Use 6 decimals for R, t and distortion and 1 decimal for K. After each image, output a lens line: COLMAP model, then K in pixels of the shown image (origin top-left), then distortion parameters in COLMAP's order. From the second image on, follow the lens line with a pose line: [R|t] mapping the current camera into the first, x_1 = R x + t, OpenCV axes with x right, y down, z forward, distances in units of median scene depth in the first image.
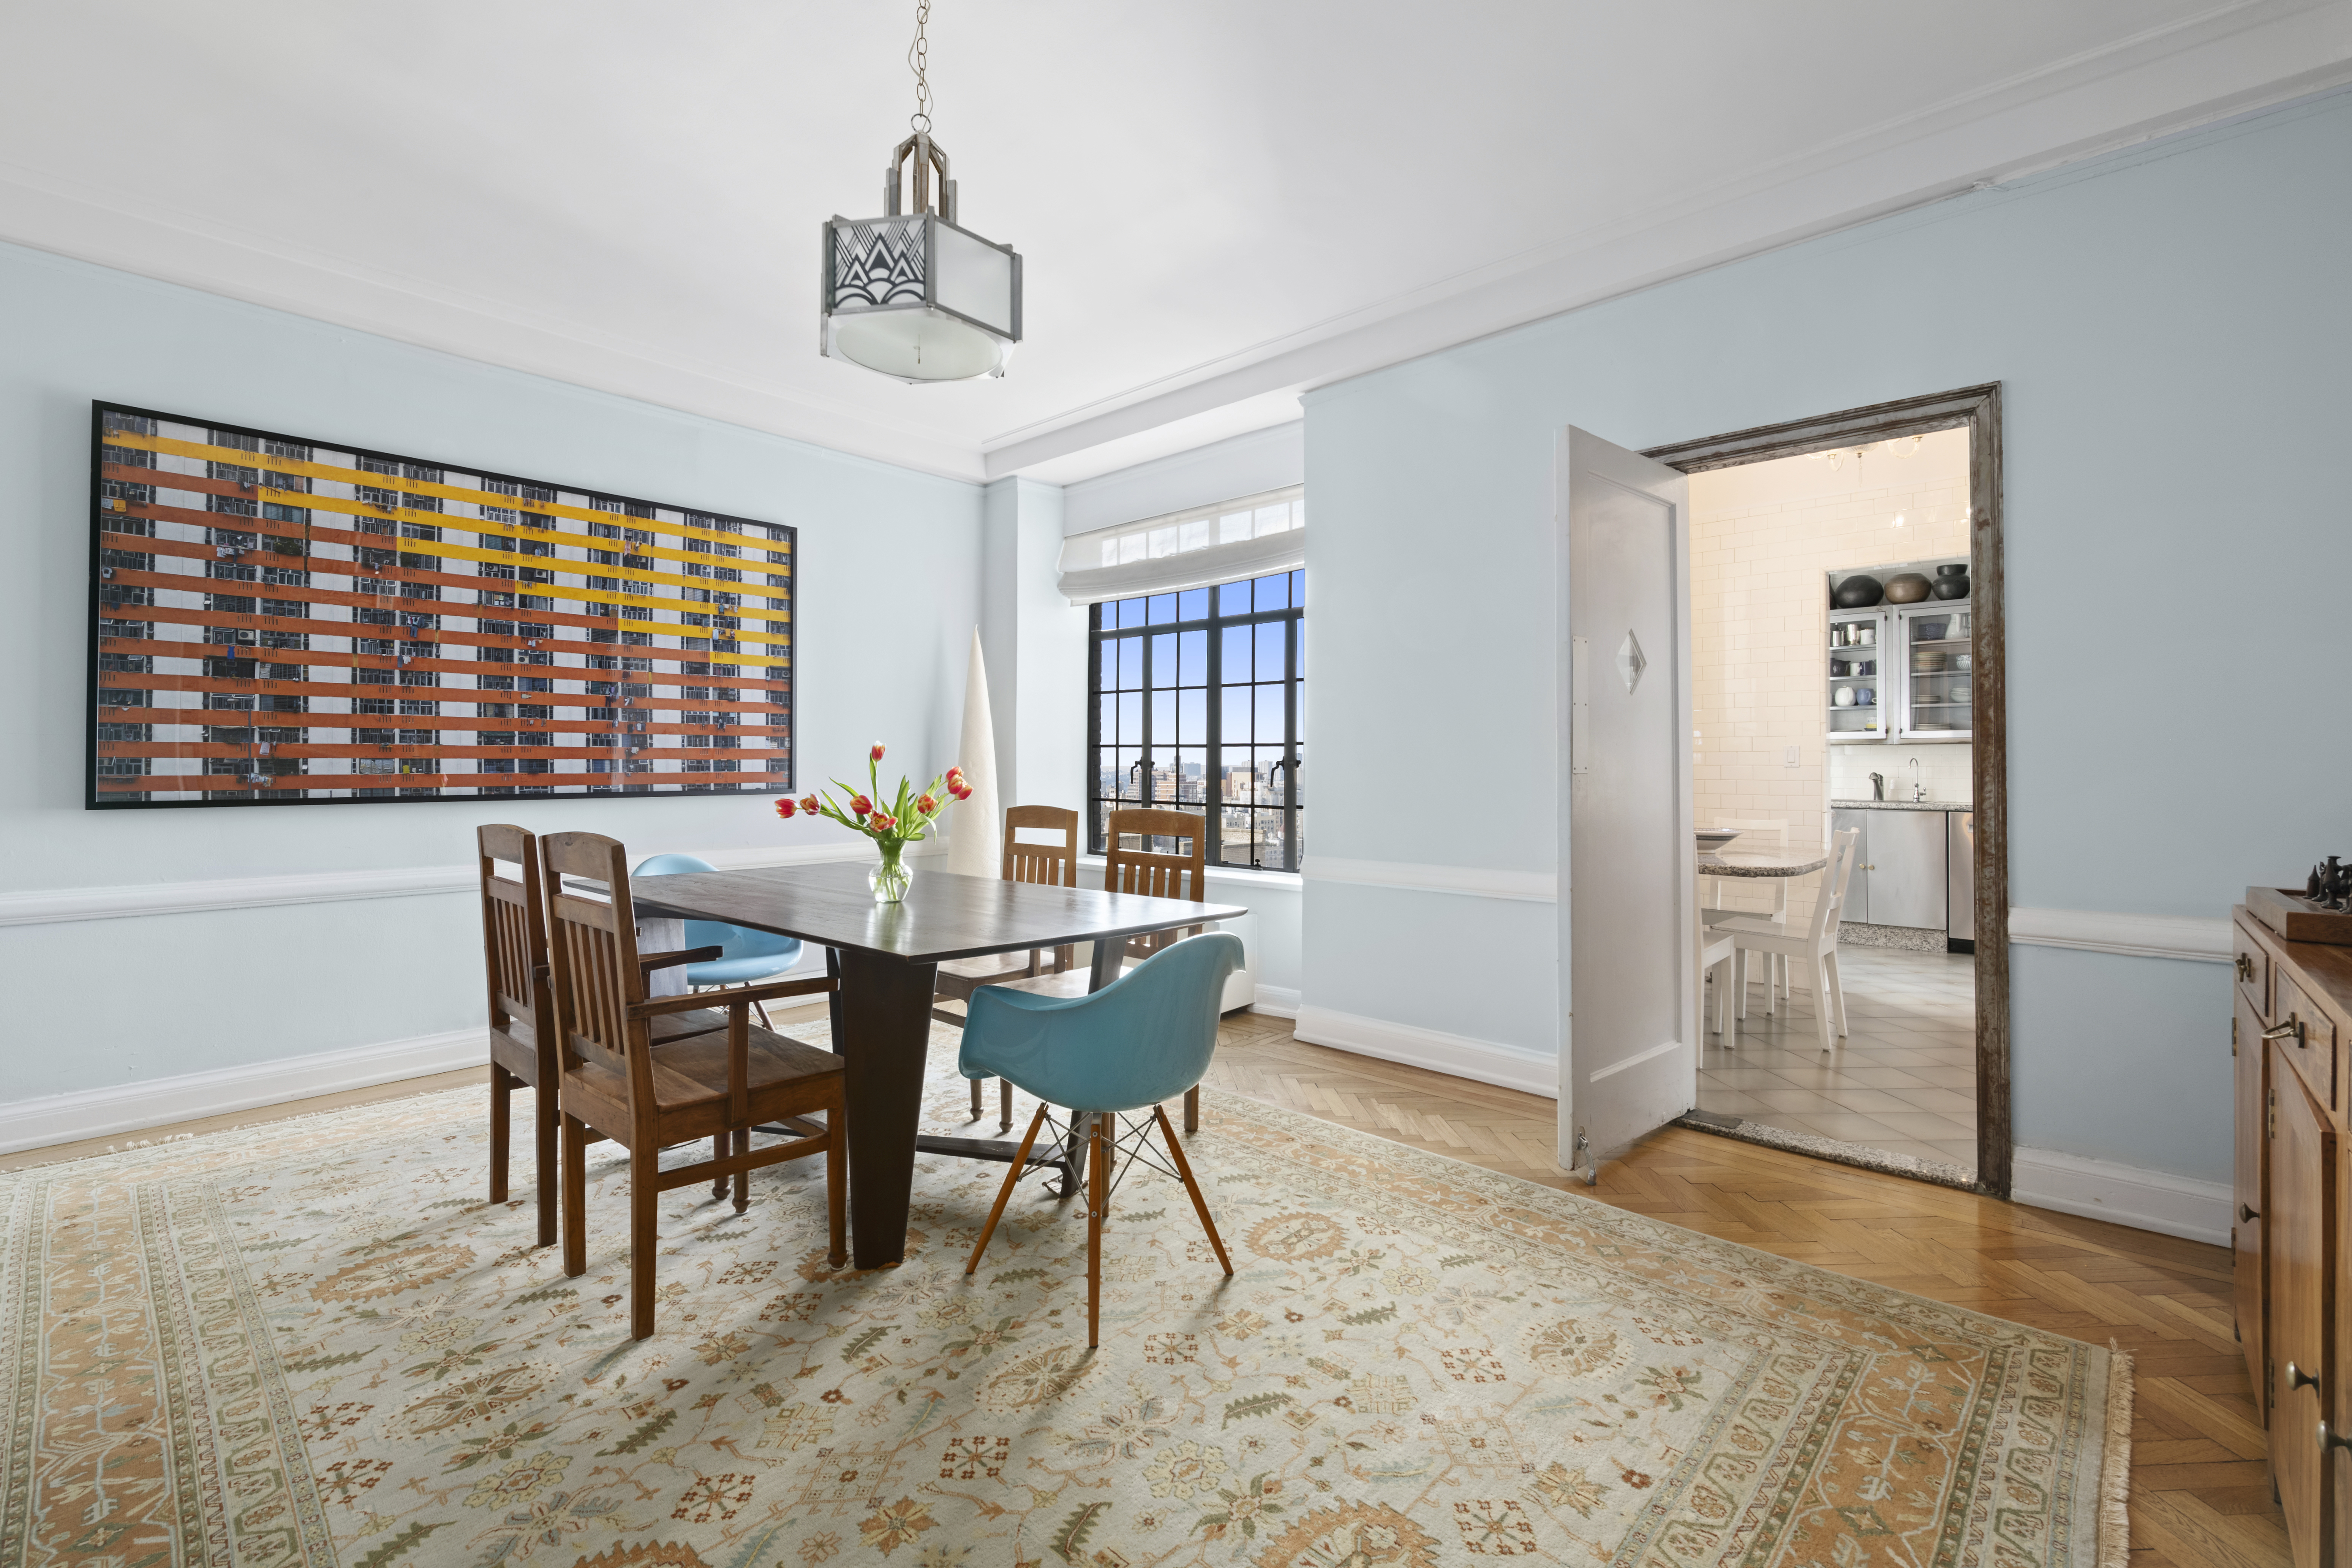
lens RADIAL K [[1039.6, 0, 1169.9], [0, 1039.6, 759.8], [0, 0, 1]] dist [-0.000366, -0.000923]
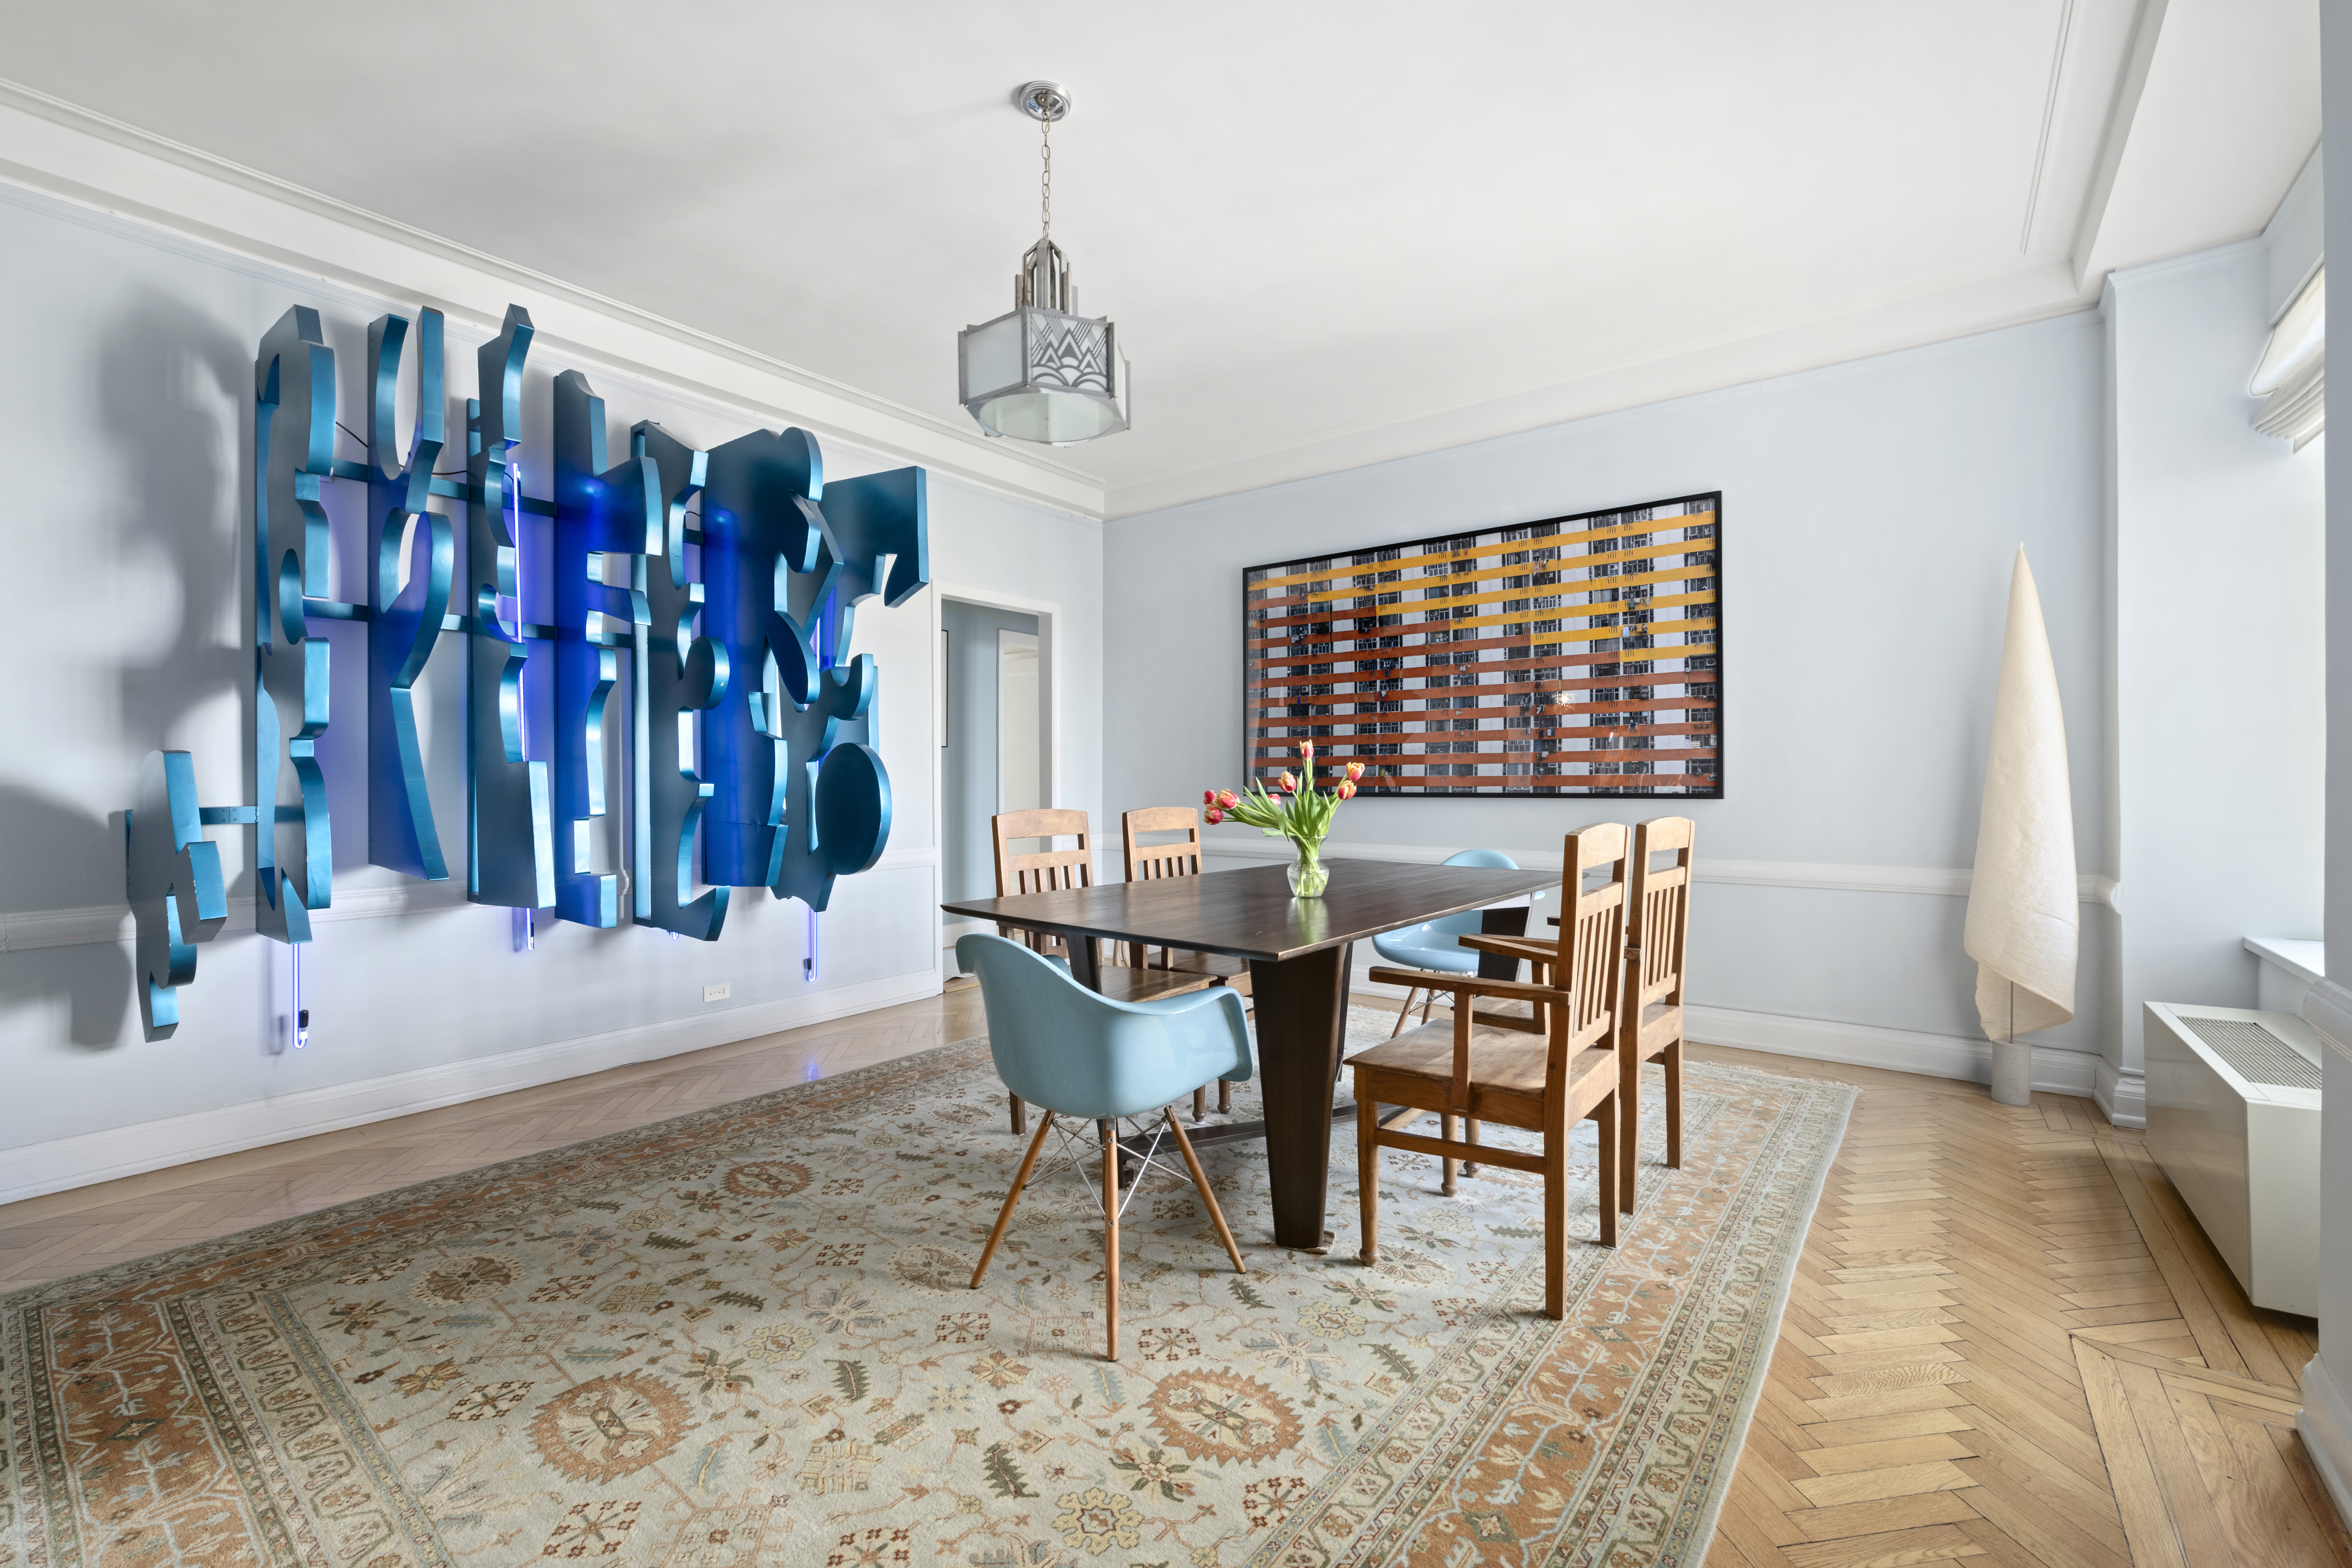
lens RADIAL K [[988.3, 0, 1192.3], [0, 988.3, 786.3], [0, 0, 1]] dist [0.000012, -0.000804]
pose [[0.071764, 0.006181, -0.997402, 0.513232], [0.010203, 0.999924, 0.006931, 0.013954], [0.997369, -0.010674, 0.071695, 0.603452]]
